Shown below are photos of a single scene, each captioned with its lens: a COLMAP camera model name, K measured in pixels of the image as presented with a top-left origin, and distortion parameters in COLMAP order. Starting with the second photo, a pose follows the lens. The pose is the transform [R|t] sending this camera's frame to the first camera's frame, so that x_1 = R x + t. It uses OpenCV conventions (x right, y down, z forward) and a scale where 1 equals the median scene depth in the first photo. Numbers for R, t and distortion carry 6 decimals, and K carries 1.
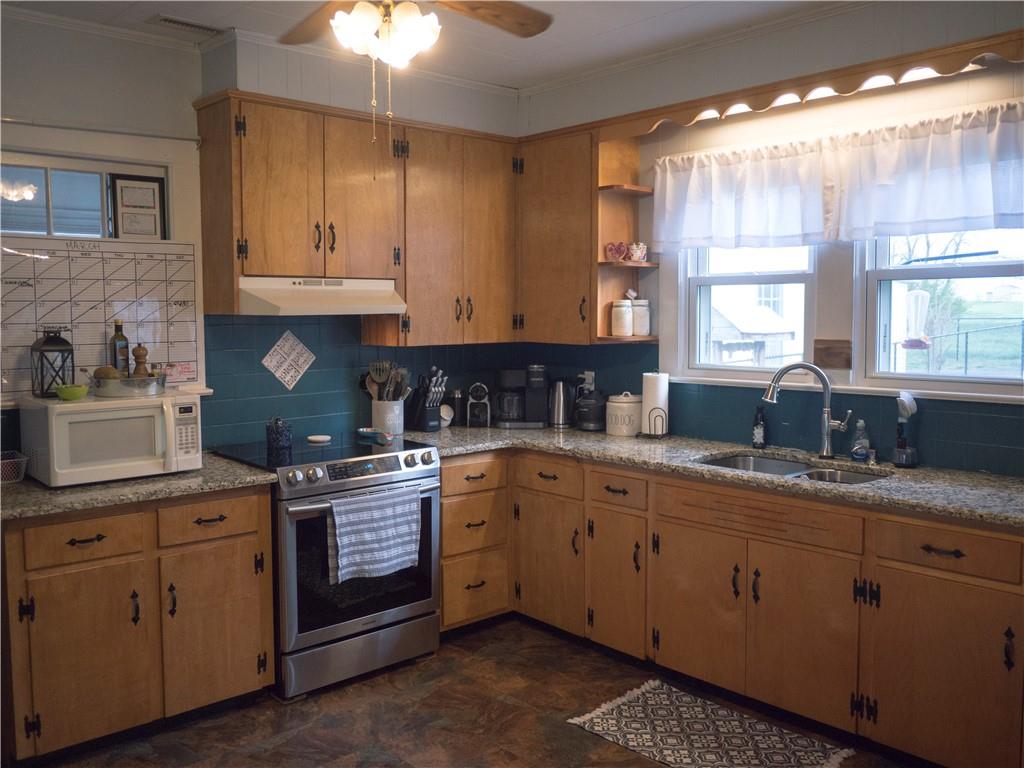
lens RADIAL K [[867.3, 0, 512.0], [0, 867.3, 384.0], [0, 0, 1]] dist [-0.038069, 0.016618]
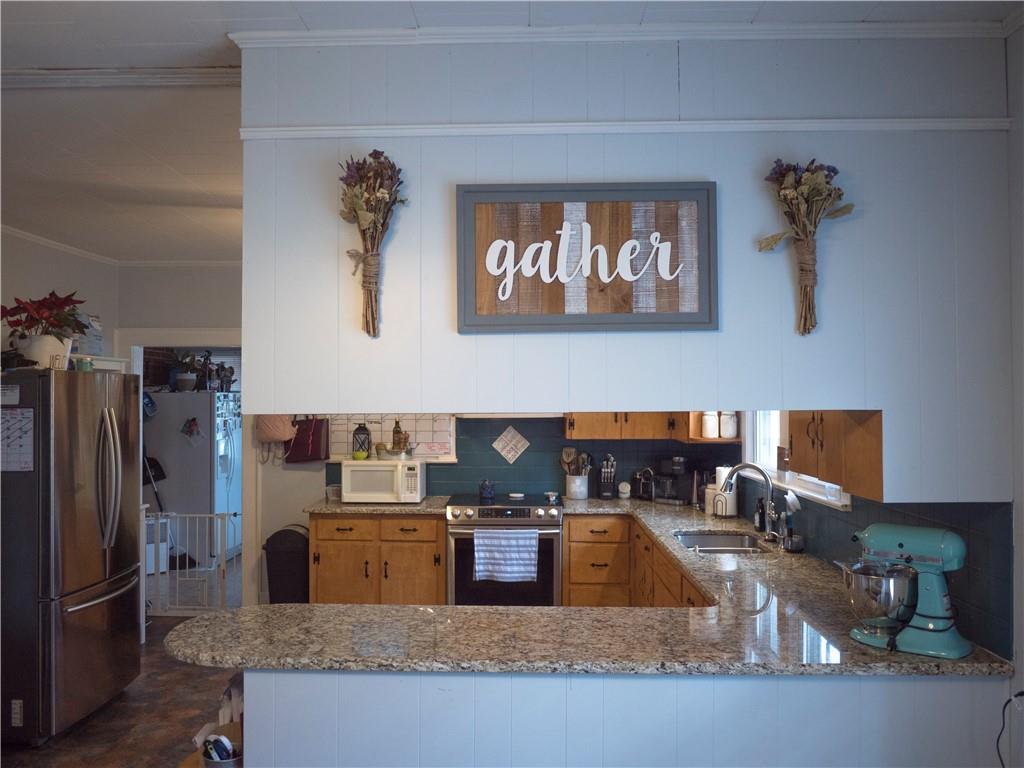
lens RADIAL K [[867.3, 0, 512.0], [0, 867.3, 384.0], [0, 0, 1]] dist [-0.038069, 0.016618]
pose [[0.734161, -0.003795, -0.678965, 0.920302], [-0.061054, 0.995564, -0.071583, -0.027851], [0.676225, 0.094007, 0.730673, -0.190677]]
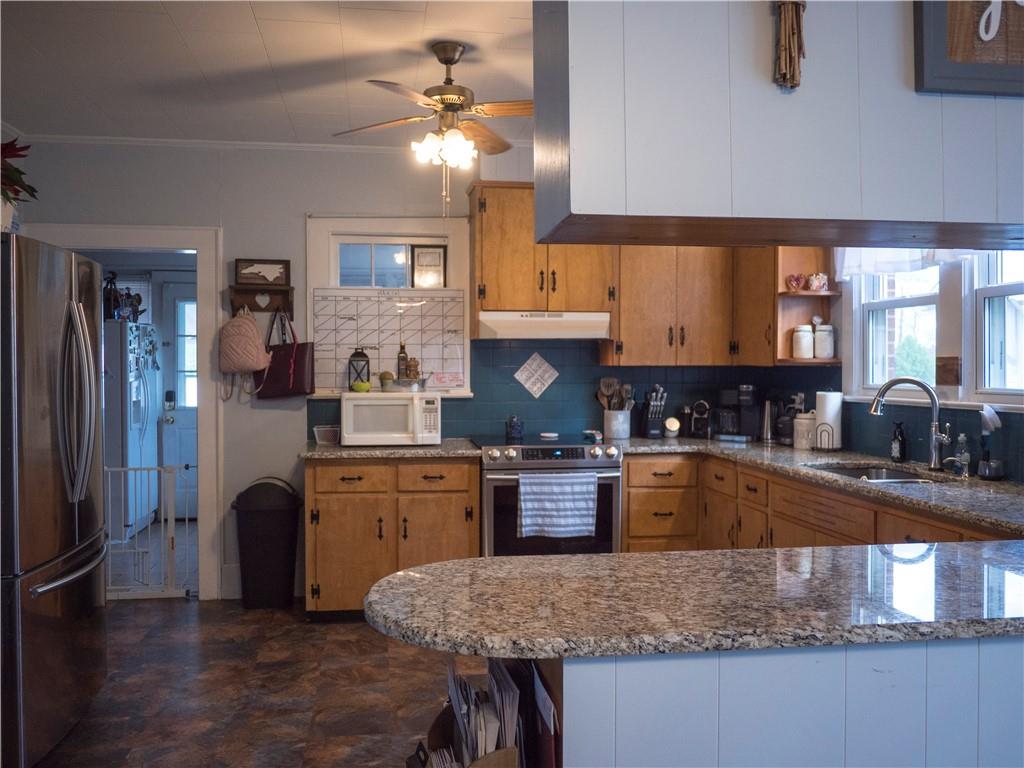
lens RADIAL K [[903.0, 0, 512.0], [0, 903.0, 377.7], [0, 0, 1]] dist [-0.034235, 0.005089]
pose [[0.836268, 0.013299, -0.548160, 0.515742], [-0.048773, 0.997547, -0.050206, 0.052182], [0.546147, 0.068721, 0.834866, -0.181381]]
